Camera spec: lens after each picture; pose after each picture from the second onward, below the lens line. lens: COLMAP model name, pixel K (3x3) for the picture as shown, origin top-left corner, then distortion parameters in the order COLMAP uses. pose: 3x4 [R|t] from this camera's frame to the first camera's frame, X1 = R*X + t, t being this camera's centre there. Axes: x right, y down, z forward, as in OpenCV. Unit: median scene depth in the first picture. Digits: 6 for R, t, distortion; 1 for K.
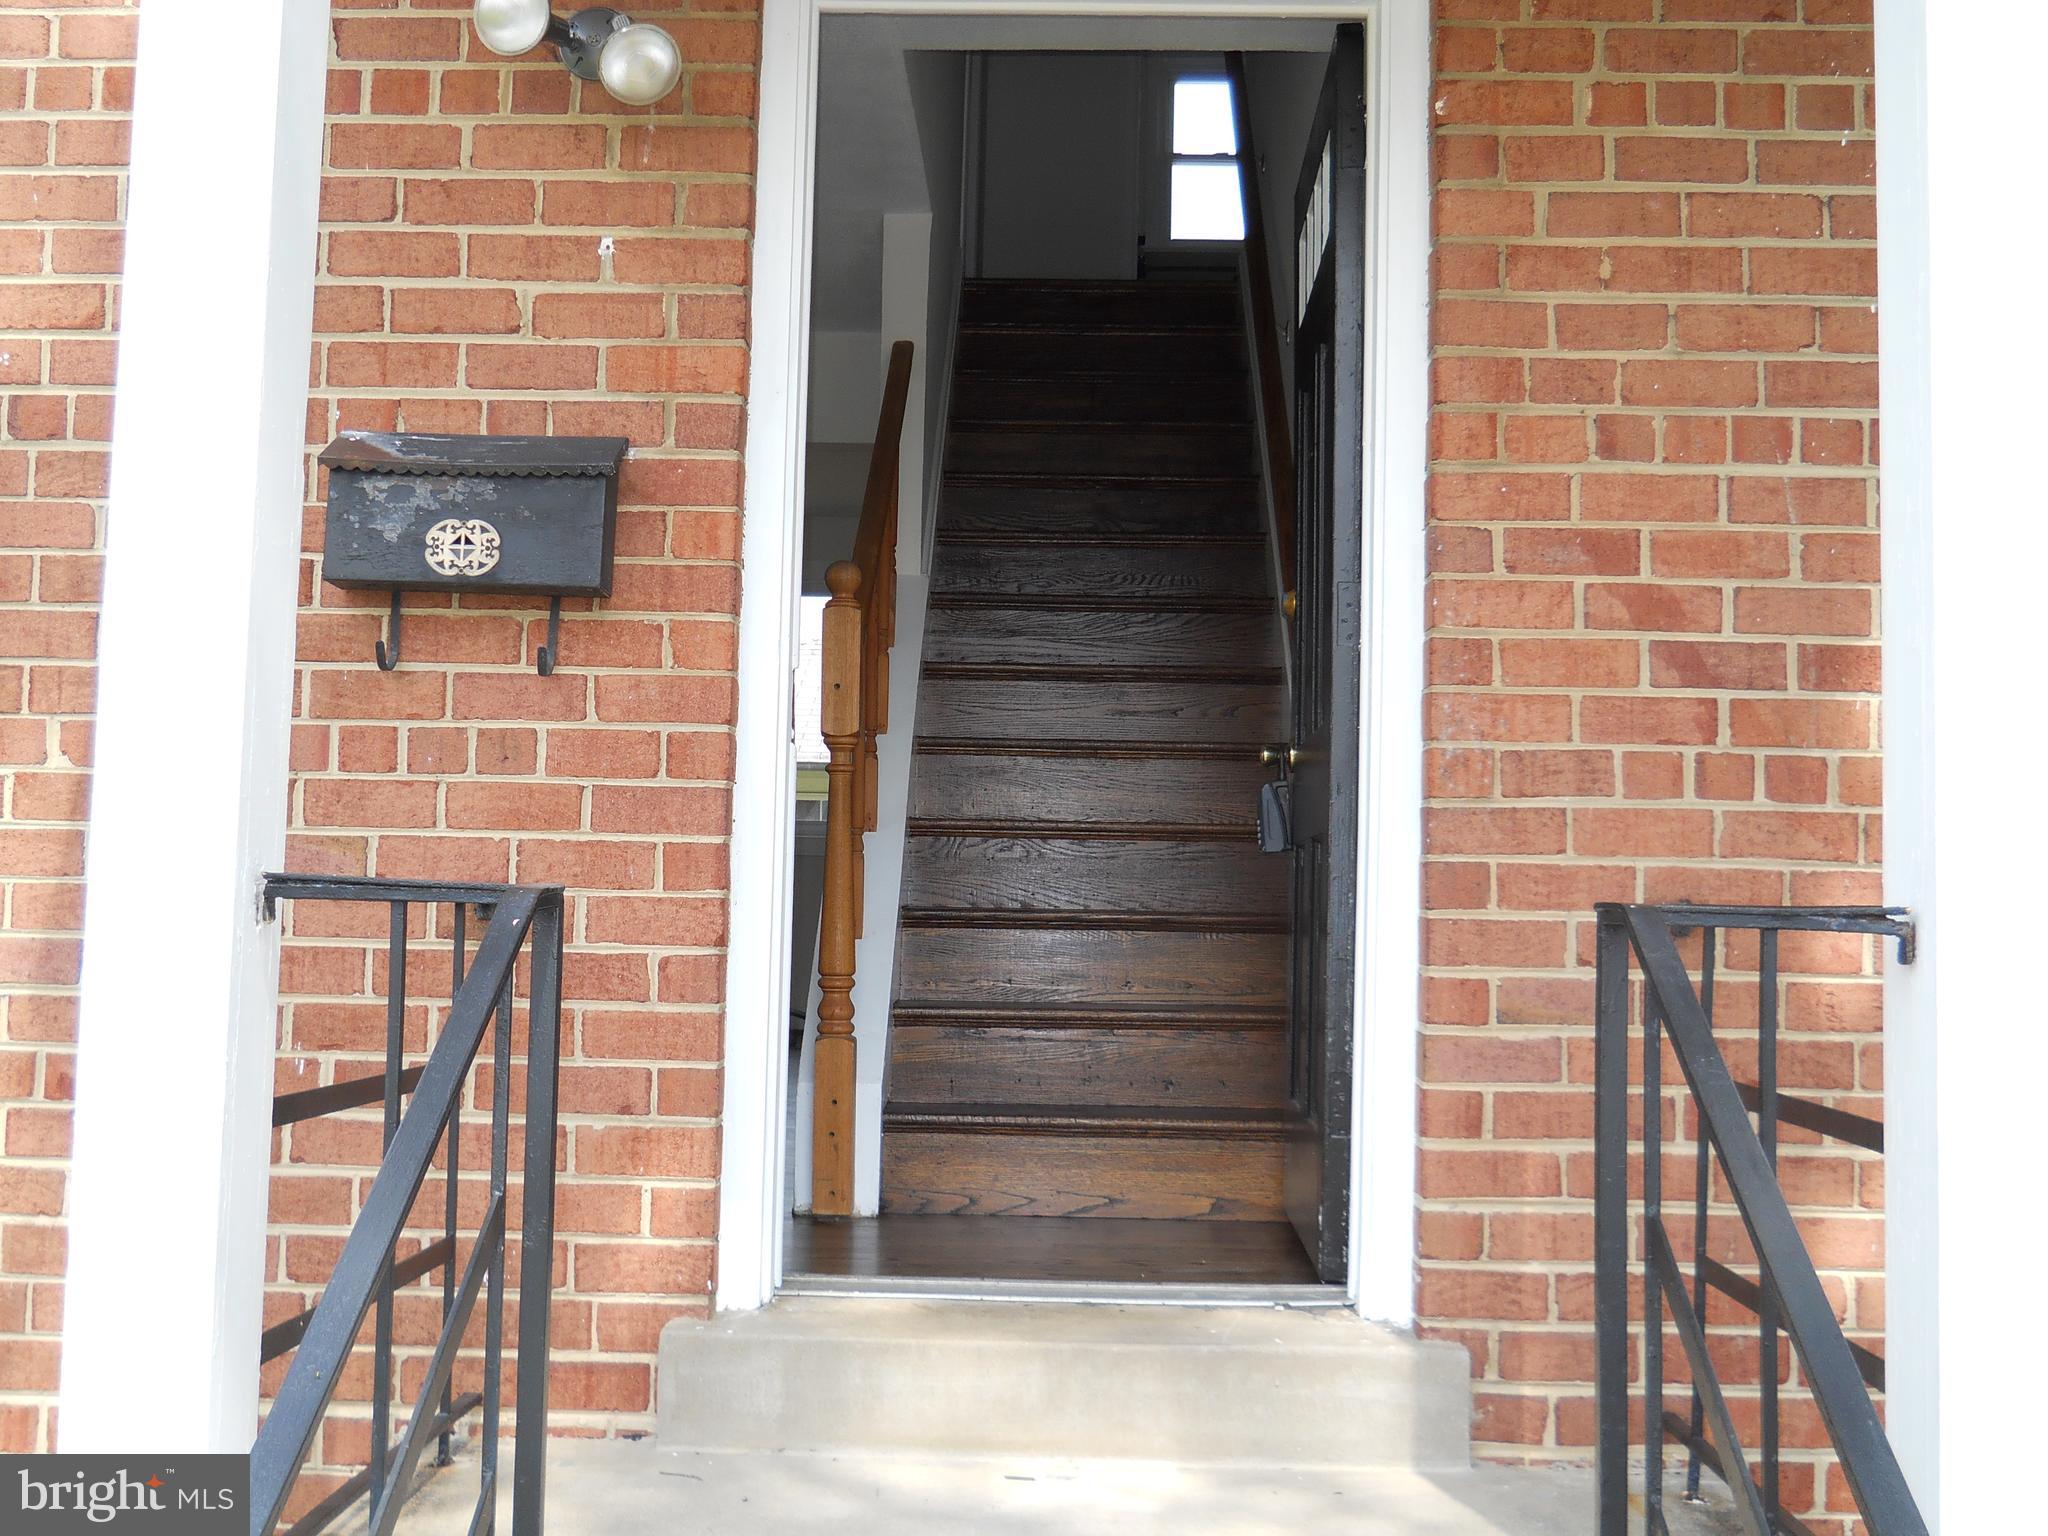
lens RADIAL K [[2349.9, 0, 1030.4], [0, 2349.9, 775.2], [0, 0, 1]] dist [-0.025215, 0.000000]
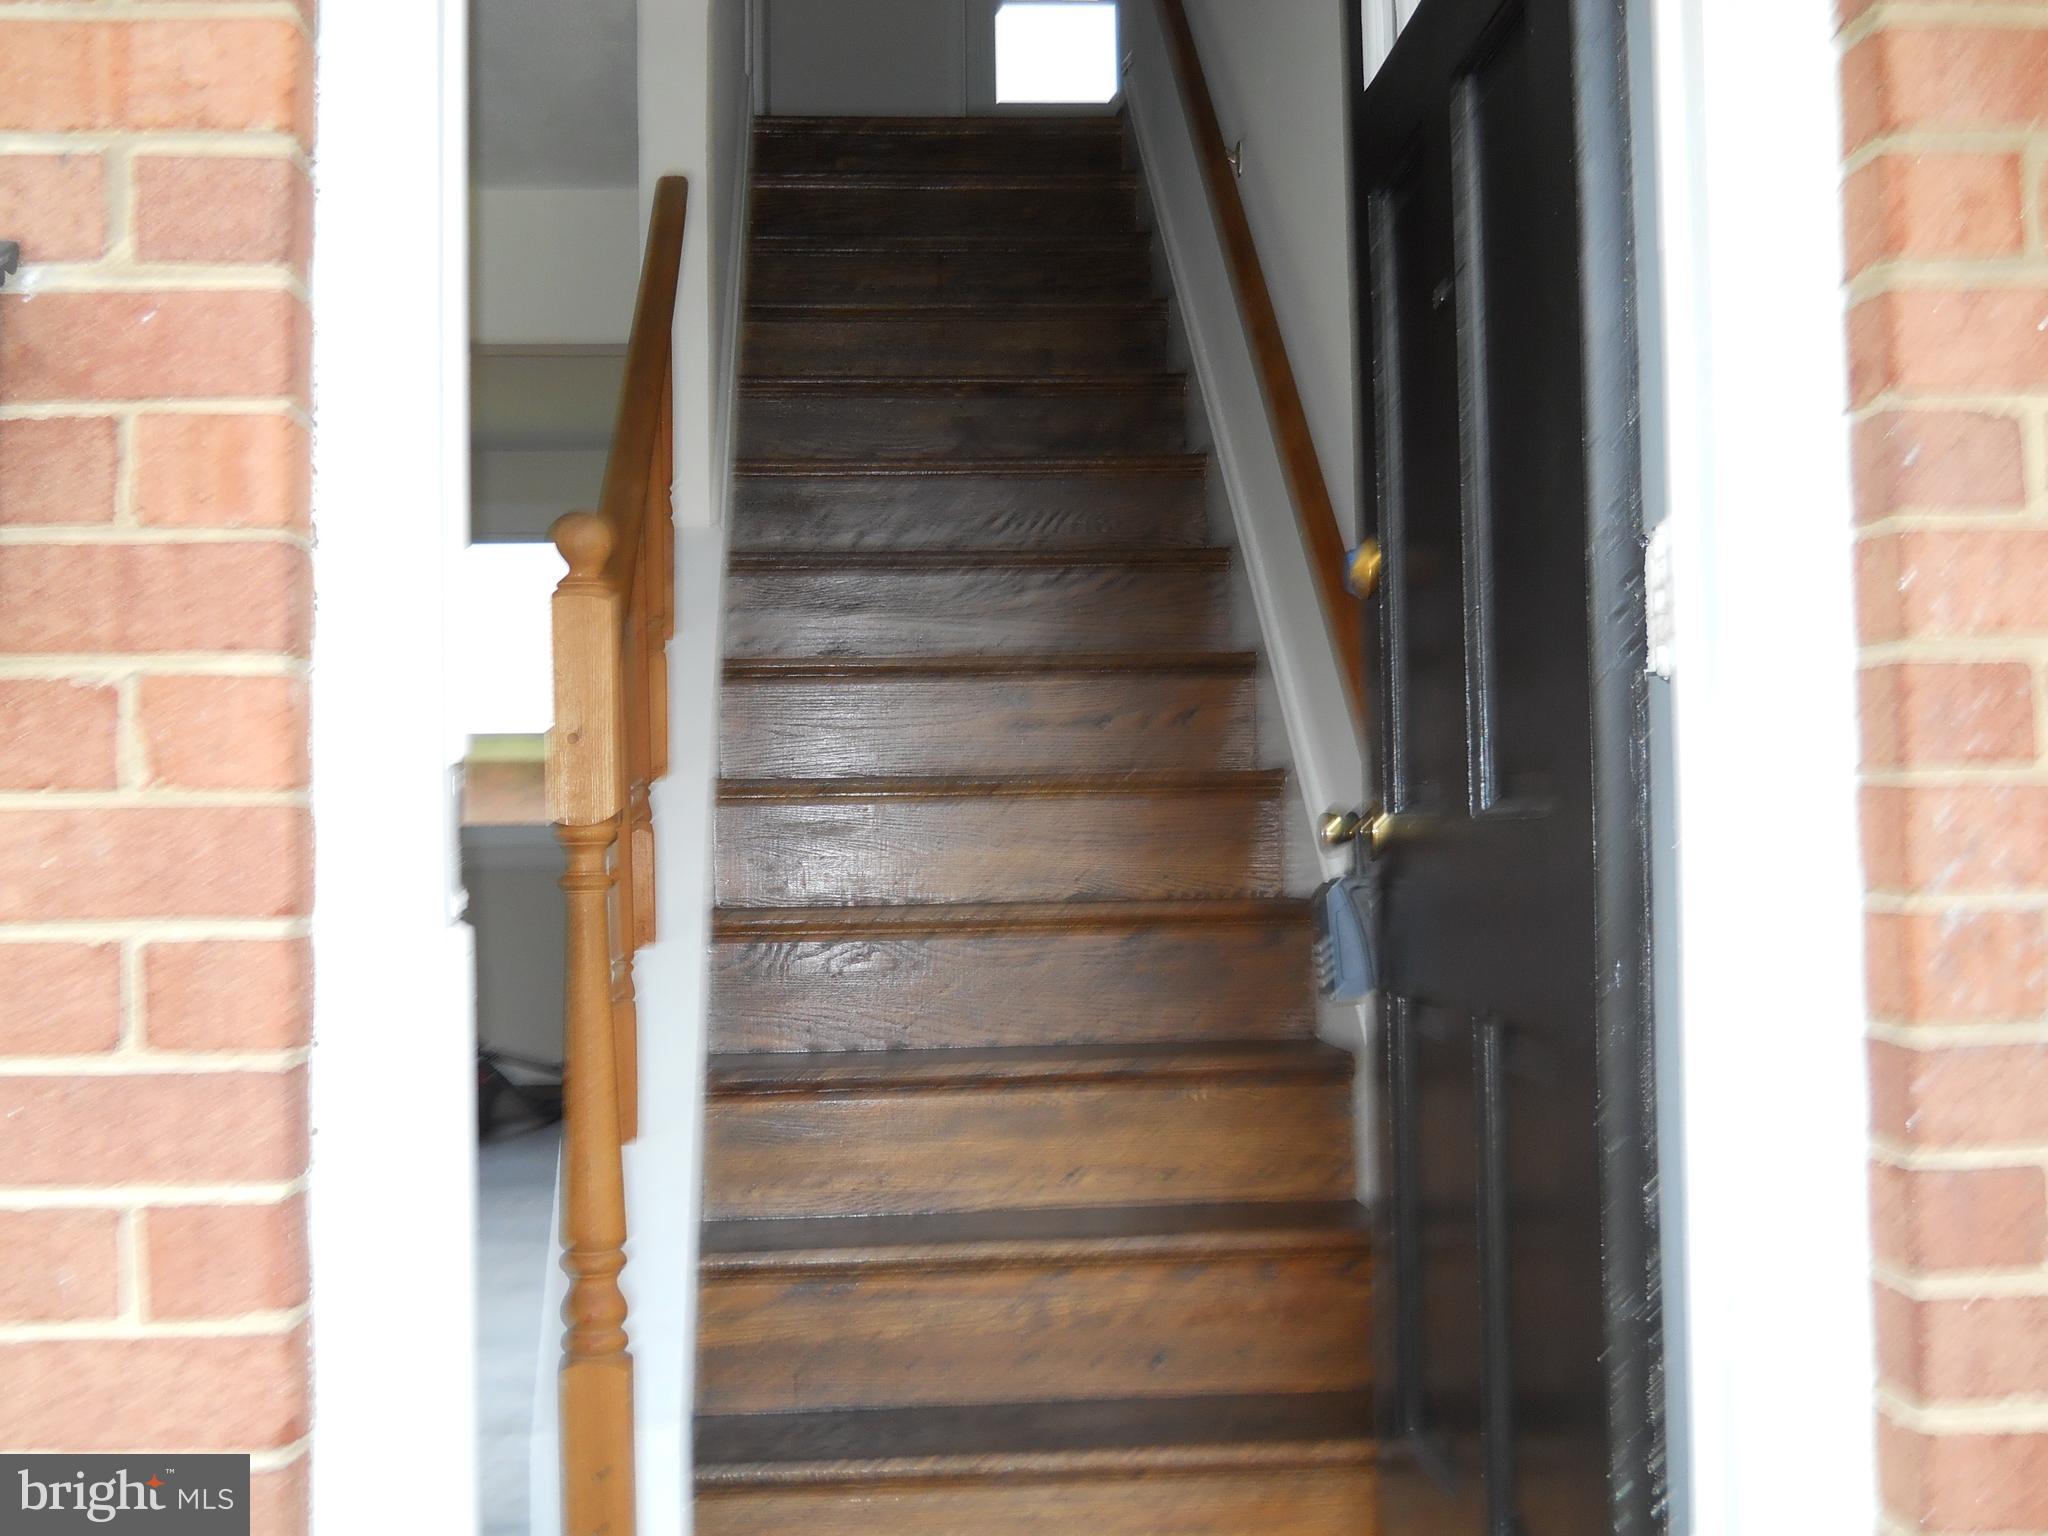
lens RADIAL K [[2349.9, 0, 1018.9], [0, 2349.9, 752.0], [0, 0, 1]] dist [-0.025215, 0.000000]
pose [[0.995745, -0.034924, 0.085282, -0.032813], [0.033287, 0.999235, 0.020544, -0.055197], [-0.085934, -0.017618, 0.996145, 0.567489]]
